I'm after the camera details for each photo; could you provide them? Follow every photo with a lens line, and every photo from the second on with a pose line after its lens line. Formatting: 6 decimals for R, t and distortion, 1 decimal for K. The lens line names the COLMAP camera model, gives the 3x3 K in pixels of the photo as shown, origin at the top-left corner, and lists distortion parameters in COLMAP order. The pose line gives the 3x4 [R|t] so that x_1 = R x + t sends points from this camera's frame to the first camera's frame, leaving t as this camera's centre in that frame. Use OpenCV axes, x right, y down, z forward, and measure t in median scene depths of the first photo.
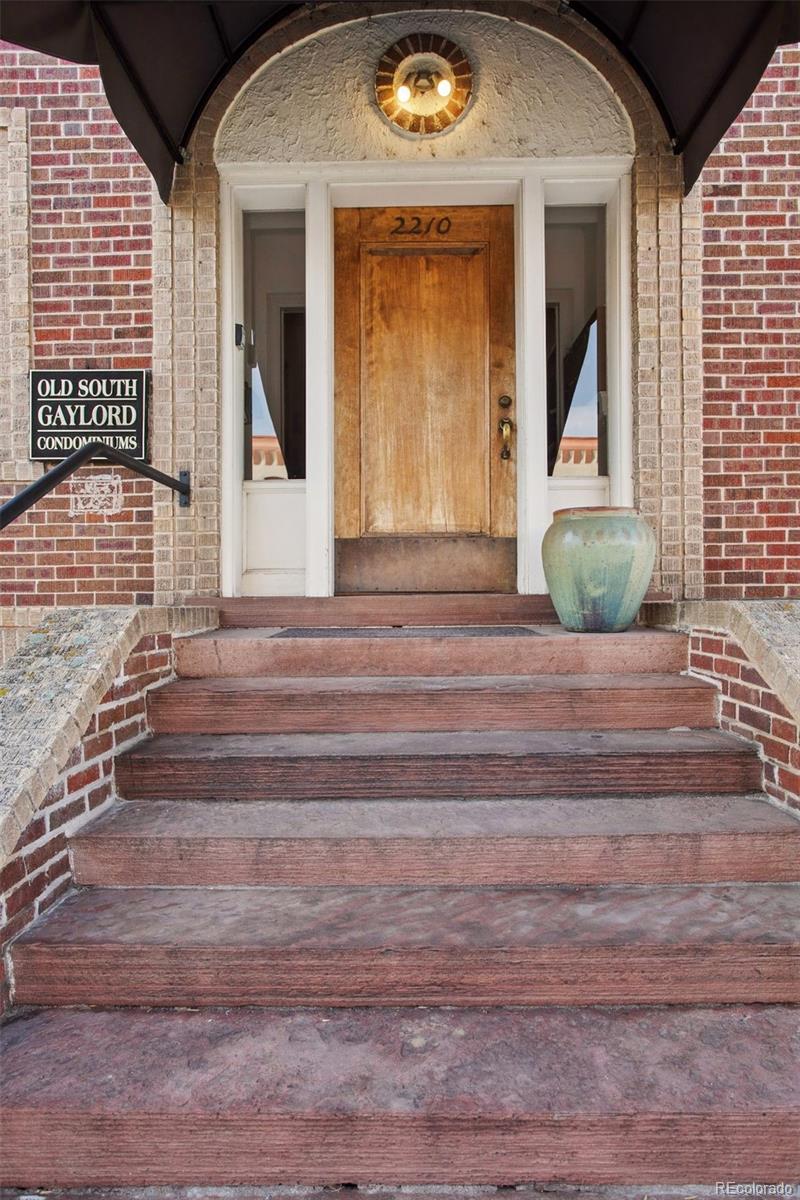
lens RADIAL K [[679.9, 0, 400.0], [0, 679.9, 600.0], [0, 0, 1]] dist [-0.060026, 0.041551]
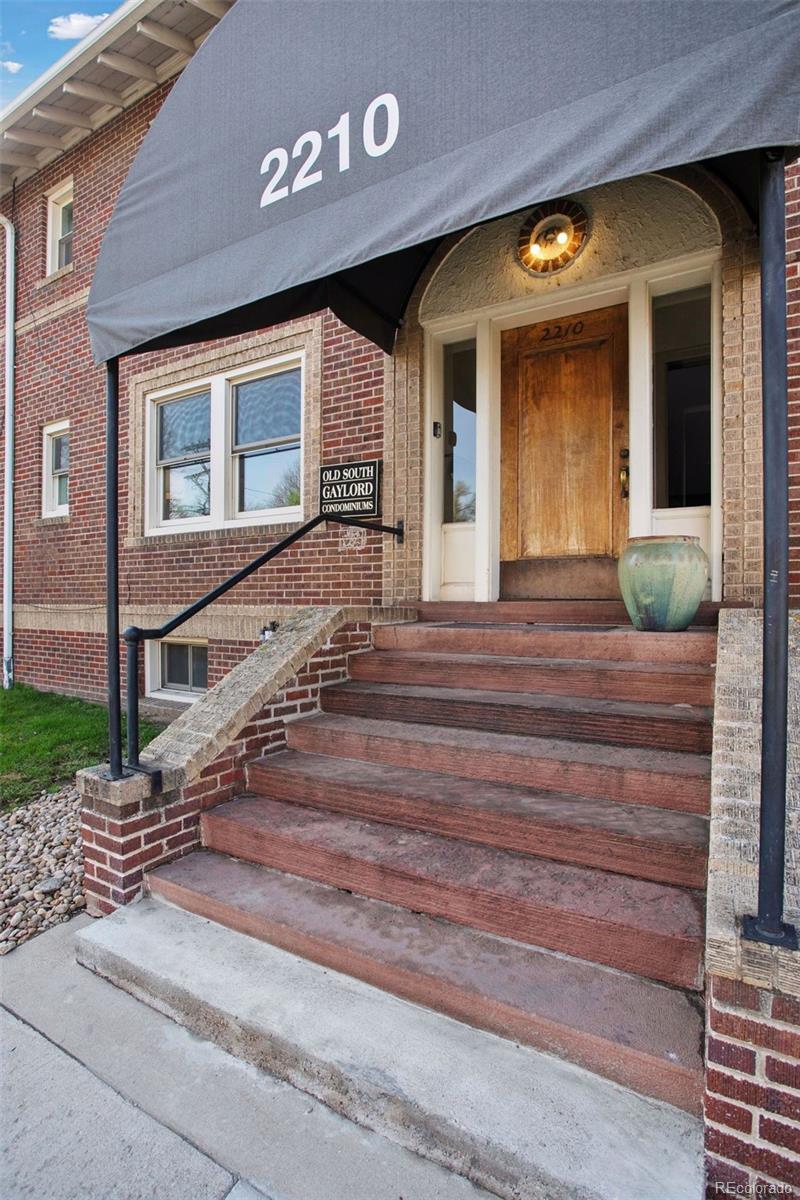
lens RADIAL K [[572.9, 0, 399.2], [0, 572.9, 587.3], [0, 0, 1]] dist [-0.062746, 0.027381]
pose [[0.876032, 0.000196, -0.482254, 0.323951], [-0.014269, 0.999573, -0.025515, -0.002014], [0.482043, 0.029233, 0.875660, -0.167117]]
